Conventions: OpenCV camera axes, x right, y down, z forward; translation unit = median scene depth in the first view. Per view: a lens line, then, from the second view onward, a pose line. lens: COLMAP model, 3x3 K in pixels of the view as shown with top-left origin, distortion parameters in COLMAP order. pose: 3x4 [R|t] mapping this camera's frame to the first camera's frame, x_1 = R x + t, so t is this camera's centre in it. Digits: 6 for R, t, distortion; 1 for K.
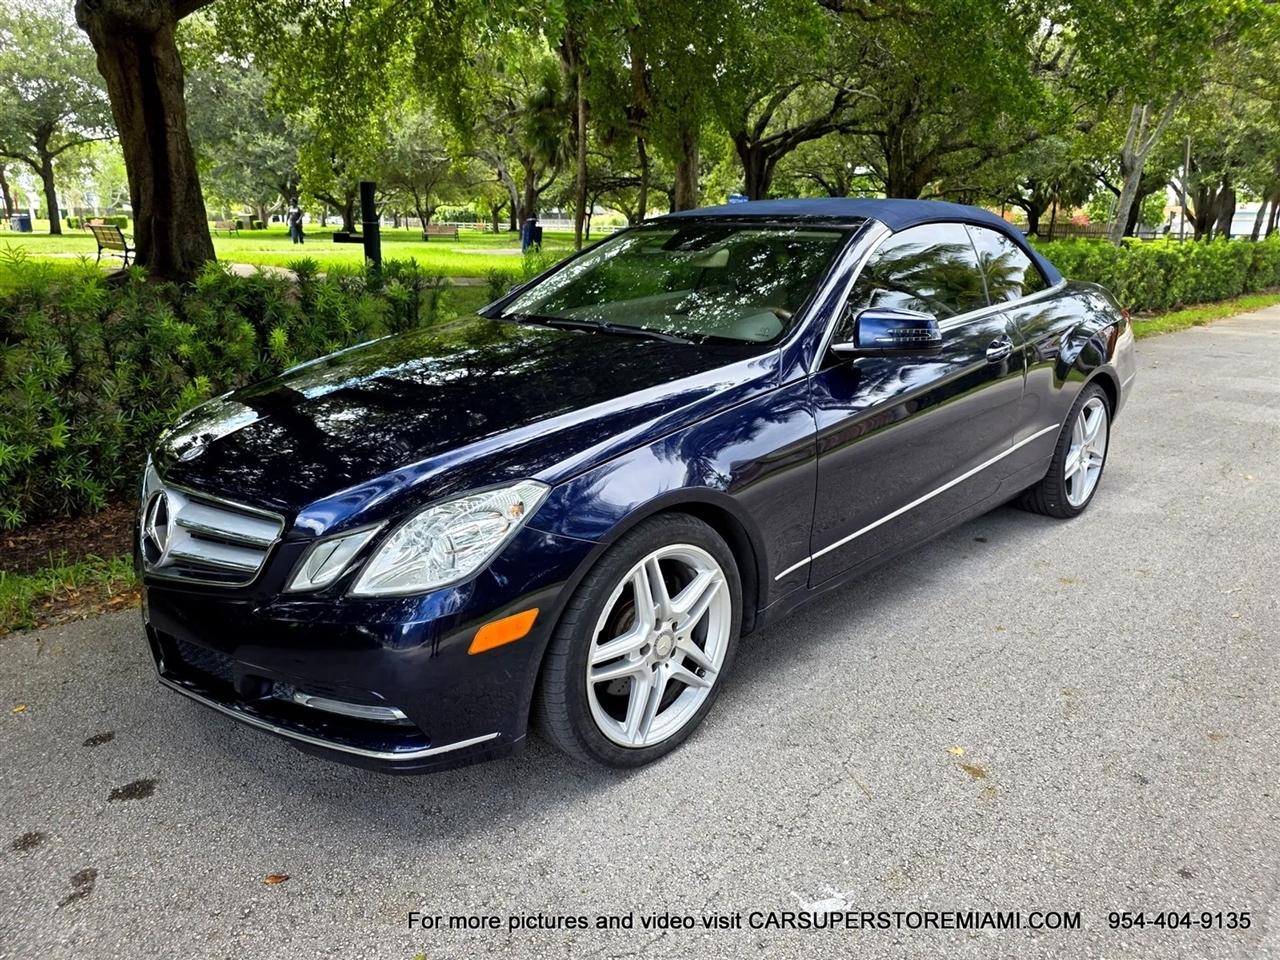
lens RADIAL K [[876.0, 0, 638.4], [0, 876.0, 470.5], [0, 0, 1]] dist [0.029971, -0.026600]
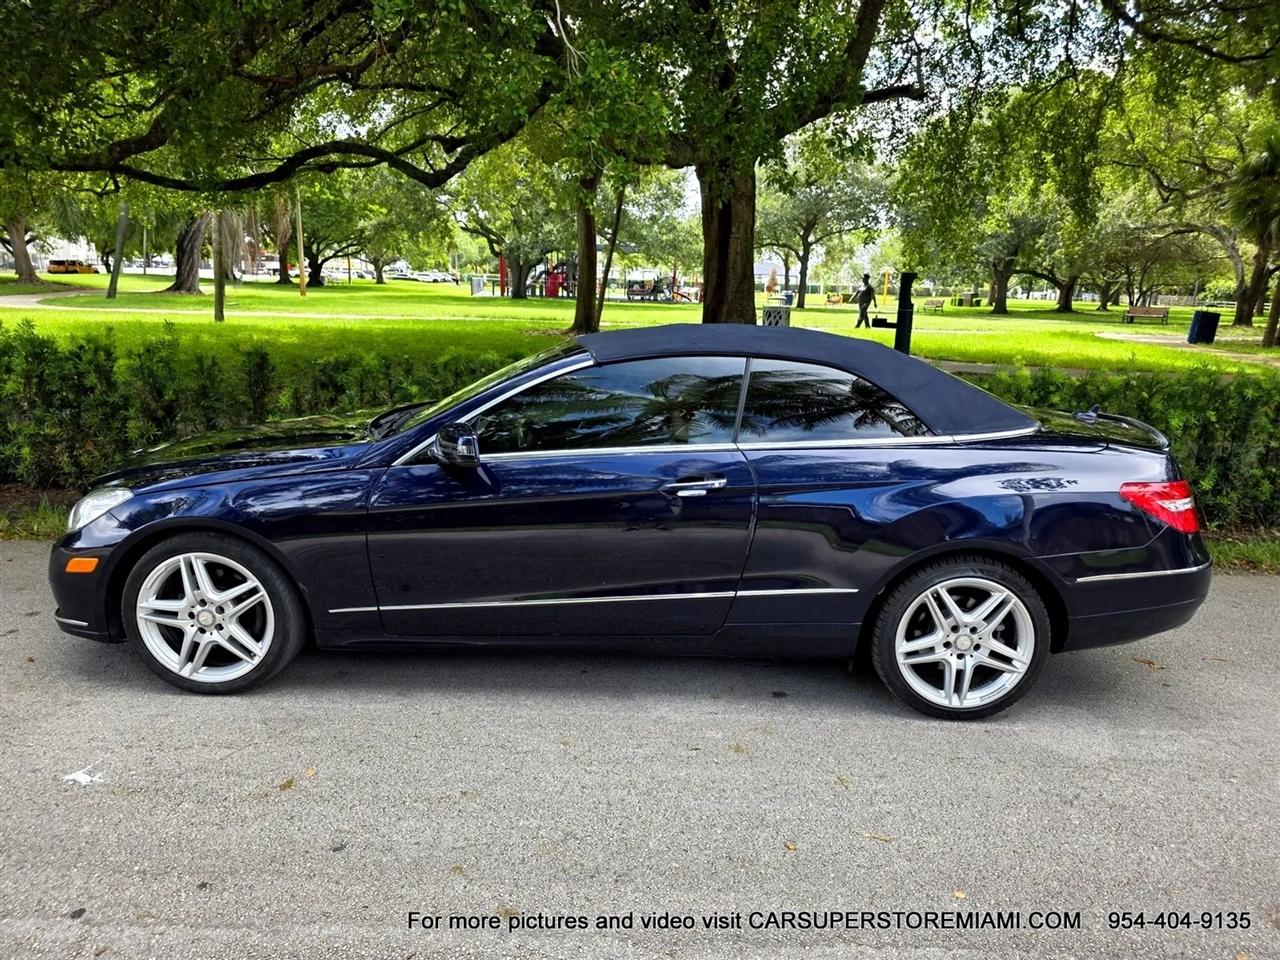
lens RADIAL K [[876.0, 0, 656.9], [0, 876.0, 467.0], [0, 0, 1]] dist [0.029971, -0.026600]
pose [[0.694769, 0.151845, -0.703021, 1.208506], [-0.209643, 0.977770, 0.004005, -0.171487], [0.688001, 0.144601, 0.711158, 0.303691]]
